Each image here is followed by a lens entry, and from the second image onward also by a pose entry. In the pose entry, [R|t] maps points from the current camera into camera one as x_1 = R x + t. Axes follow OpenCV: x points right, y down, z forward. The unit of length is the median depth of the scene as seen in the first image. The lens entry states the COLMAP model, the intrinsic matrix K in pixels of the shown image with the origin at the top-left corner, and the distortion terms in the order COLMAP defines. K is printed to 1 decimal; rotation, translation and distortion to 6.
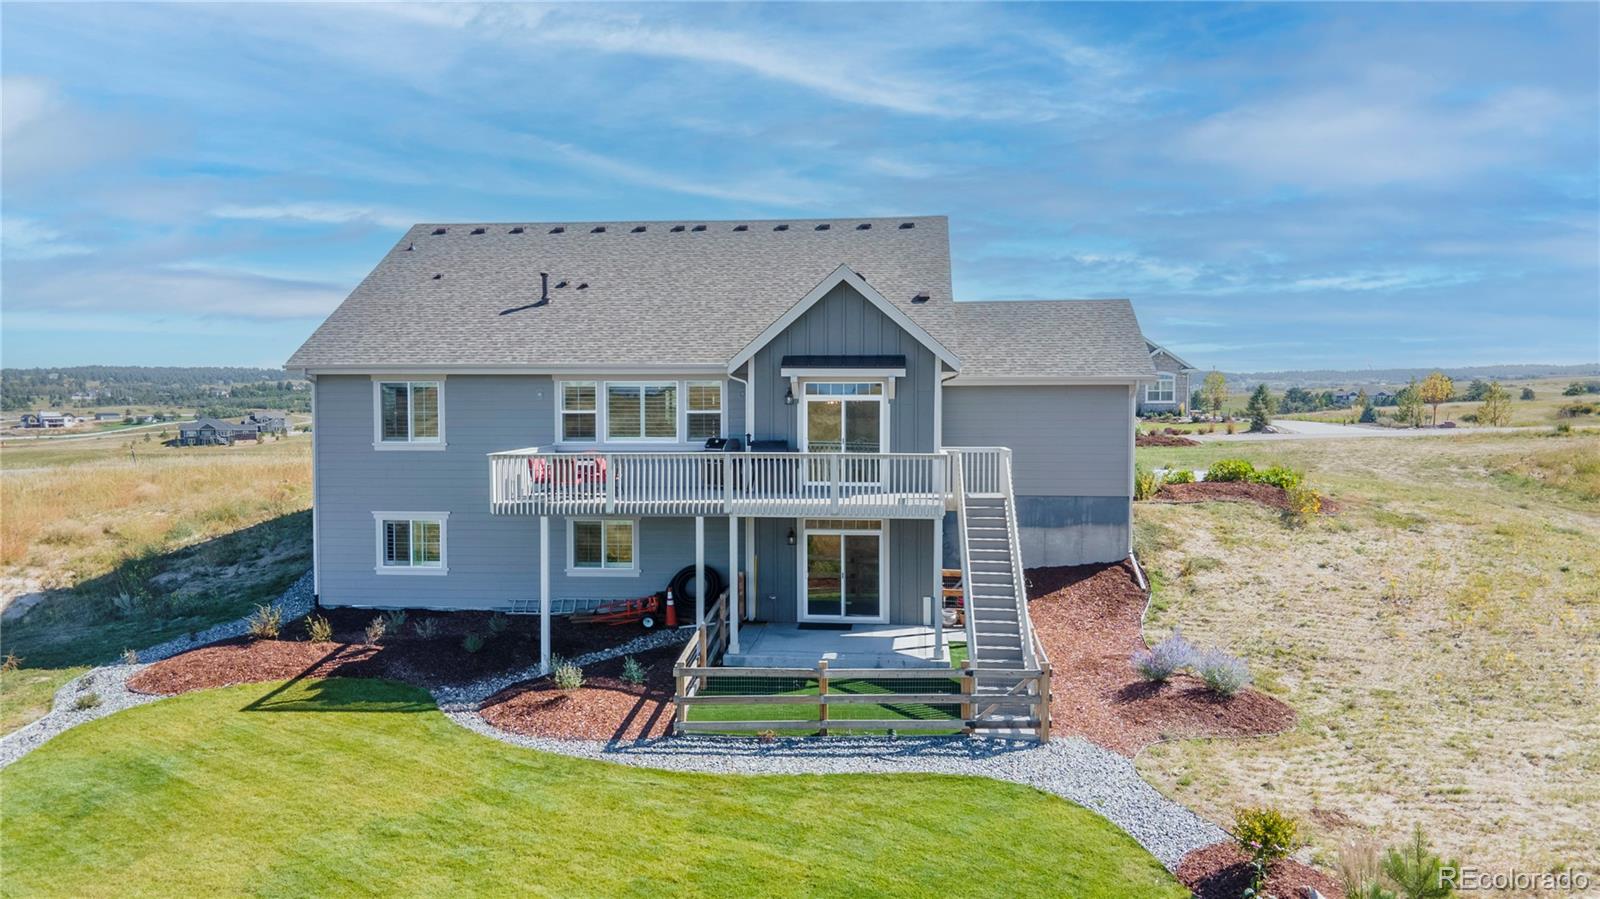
lens RADIAL K [[1160.7, 0, 800.0], [0, 1160.7, 449.5], [0, 0, 1]] dist [0.012696, 0.067408]
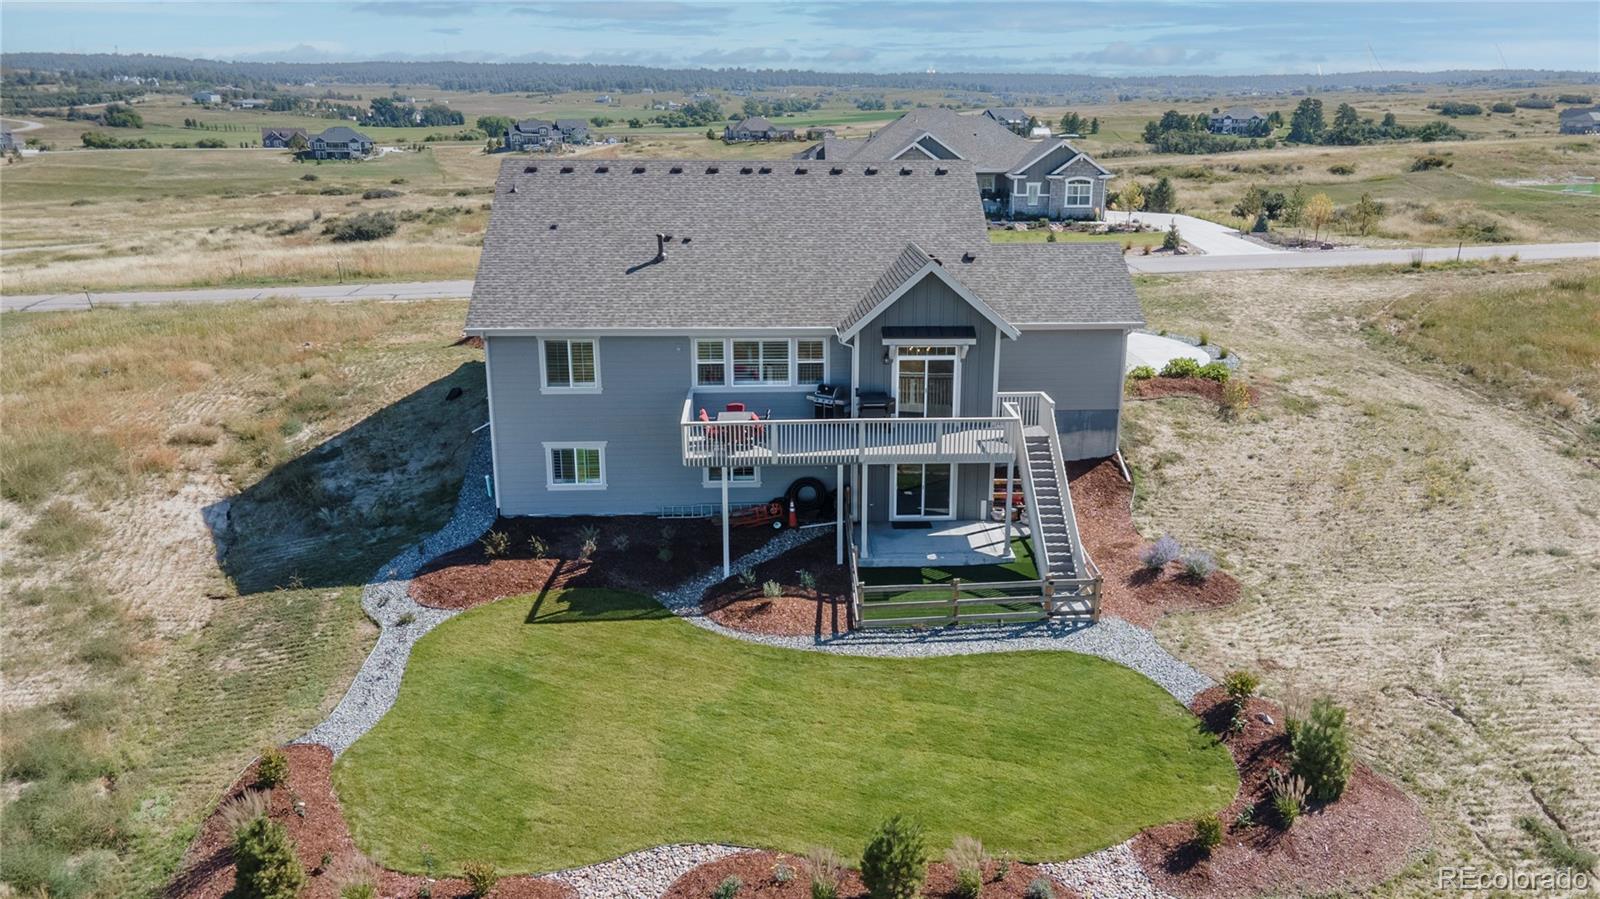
lens RADIAL K [[1241.8, 0, 860.9], [0, 1241.8, 478.9], [0, 0, 1]] dist [0.050794, 0.002181]
pose [[0.985514, -0.040316, 0.164735, -0.289859], [-0.001057, 0.969856, 0.243675, -0.269271], [-0.169593, -0.240319, 0.955764, -0.393896]]
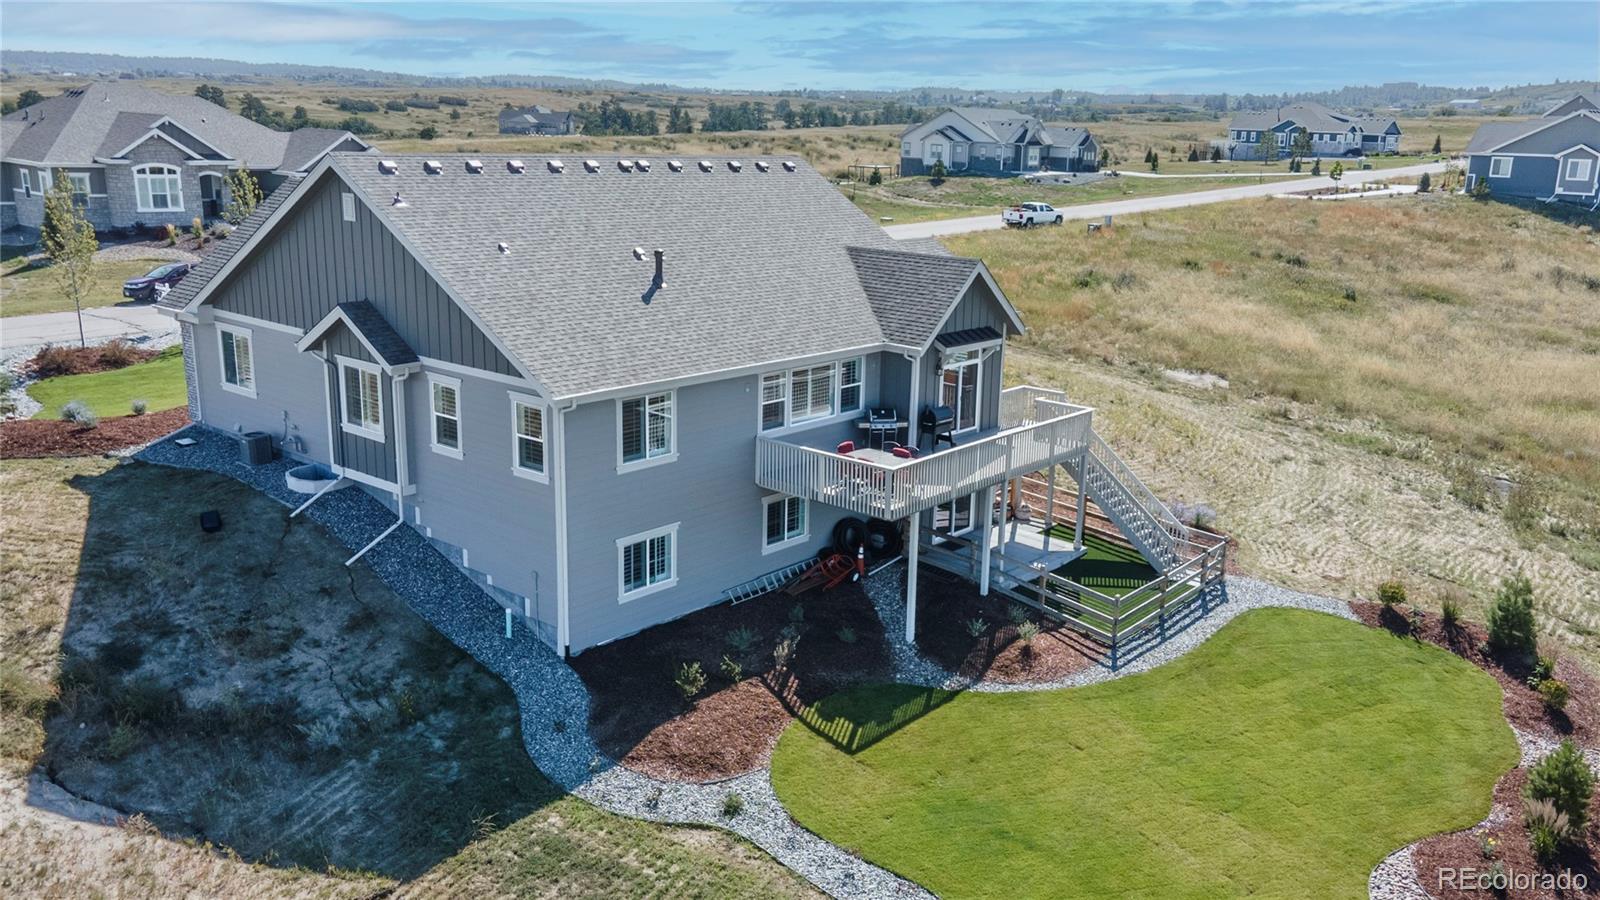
lens RADIAL K [[1312.9, 0, 865.8], [0, 1312.9, 449.7], [0, 0, 1]] dist [0.039582, 0.003433]
pose [[0.551928, -0.181949, 0.813800, -1.247477], [0.003377, 0.976385, 0.216010, -0.273770], [-0.833885, -0.116474, 0.539509, 0.330447]]
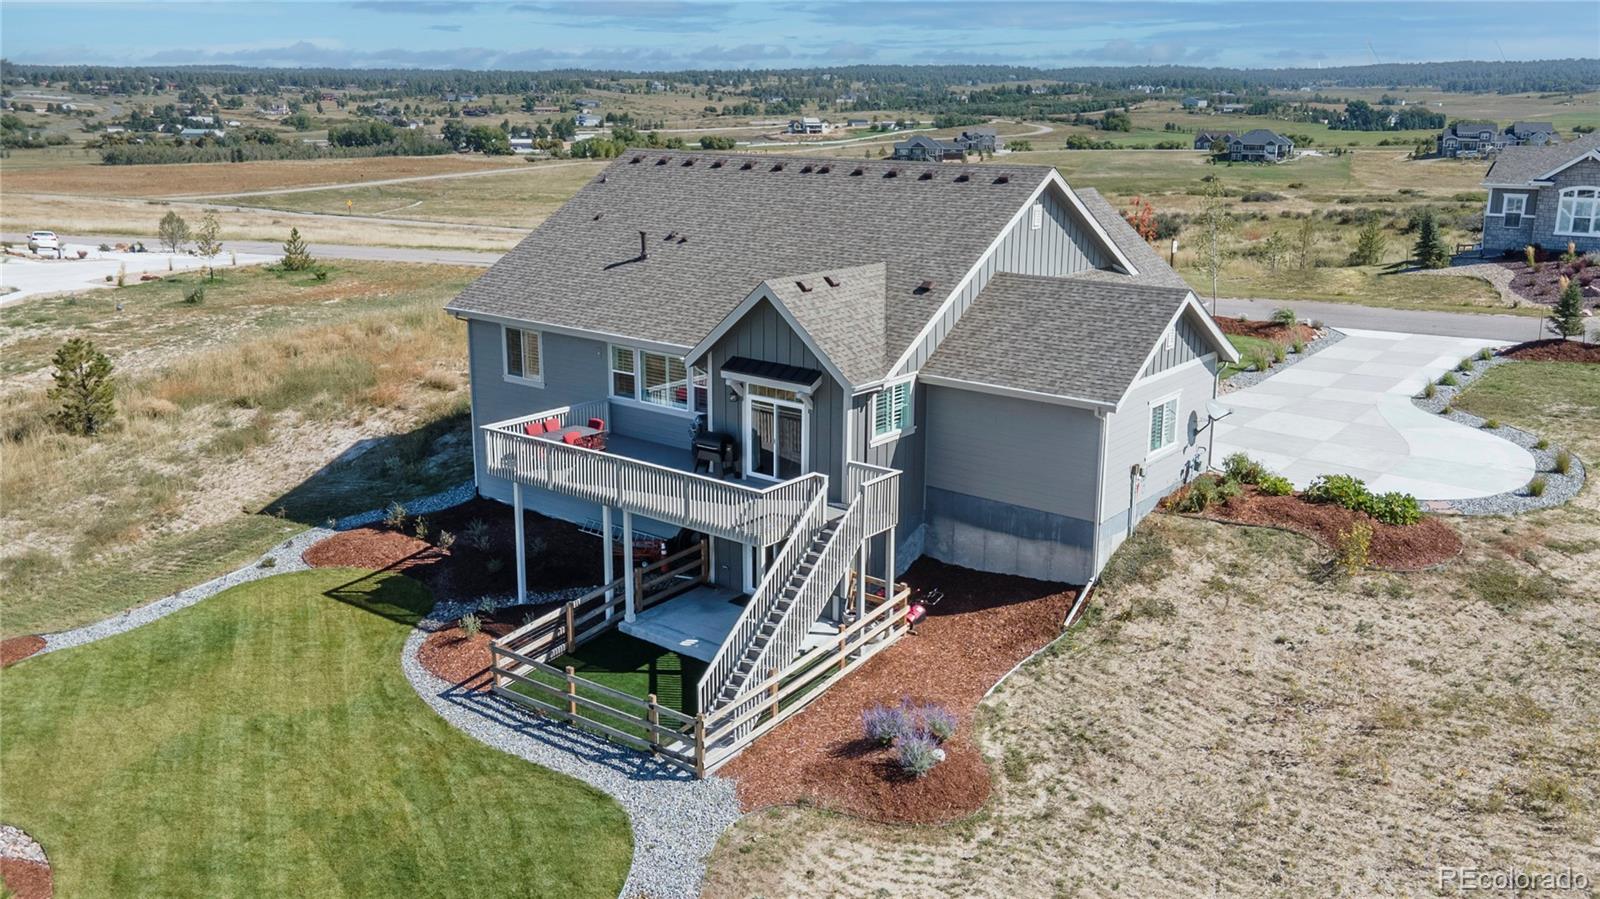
lens RADIAL K [[1310.3, 0, 847.4], [0, 1310.3, 418.9], [0, 0, 1]] dist [0.036434, 0.003876]
pose [[0.852689, 0.134909, -0.504698, 0.740820], [-0.036227, 0.979025, 0.200494, -0.287352], [0.521161, -0.152675, 0.839691, 0.023355]]
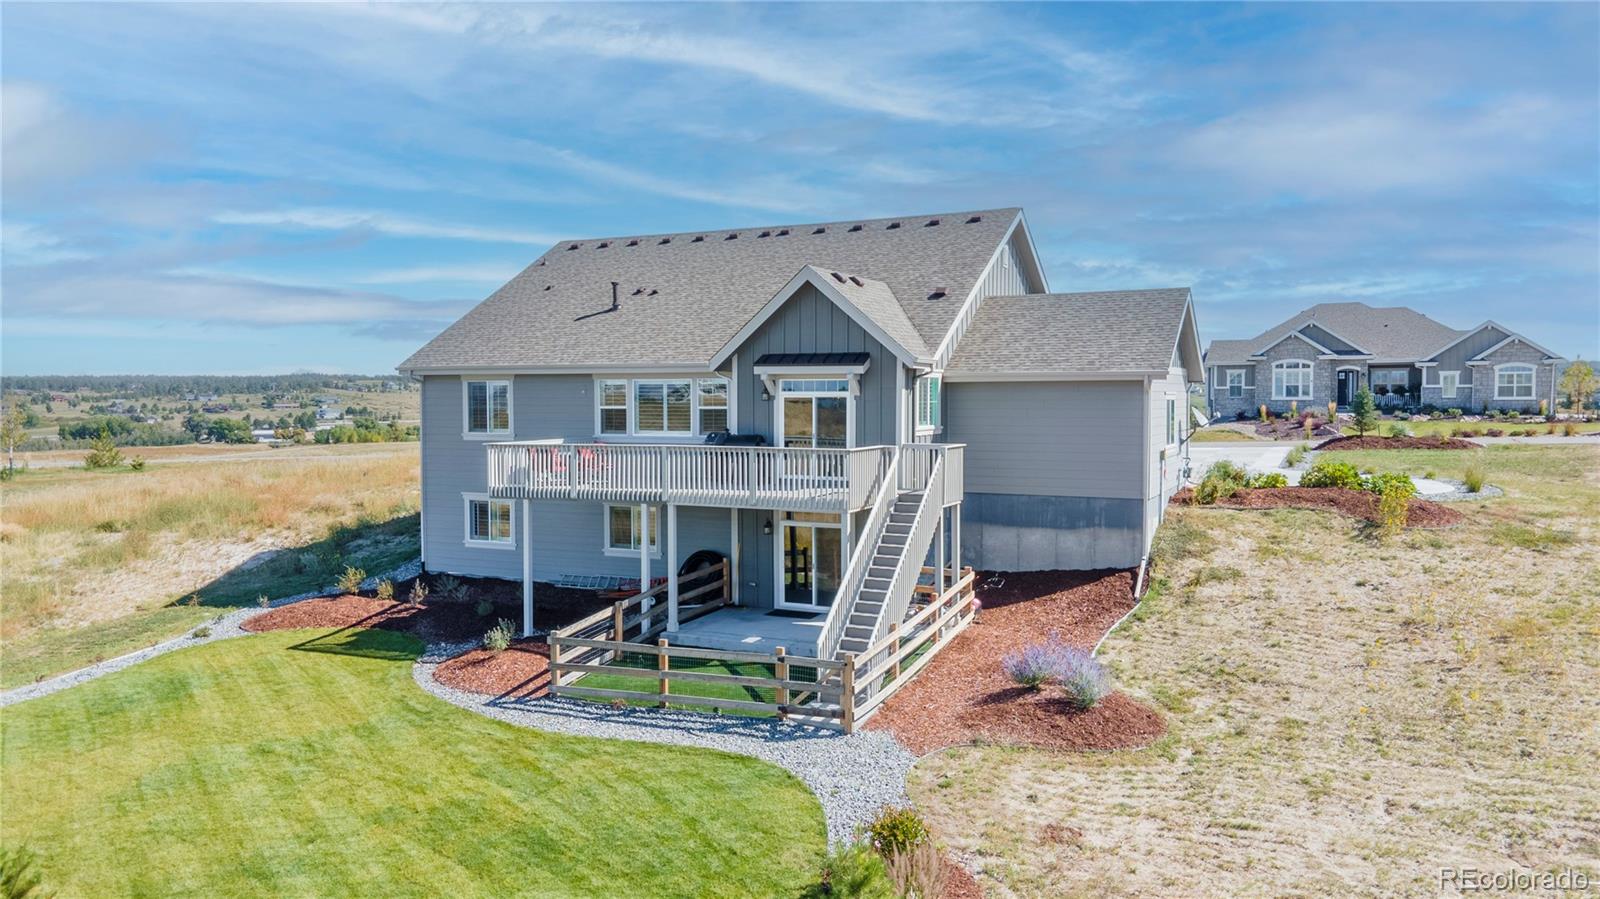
lens RADIAL K [[1160.7, 0, 800.0], [0, 1160.7, 449.5], [0, 0, 1]] dist [0.012696, 0.067408]
pose [[0.938992, 0.015112, -0.343606, 0.401830], [-0.014249, 0.999886, 0.005036, -0.000442], [0.343642, 0.000168, 0.939101, 0.026166]]
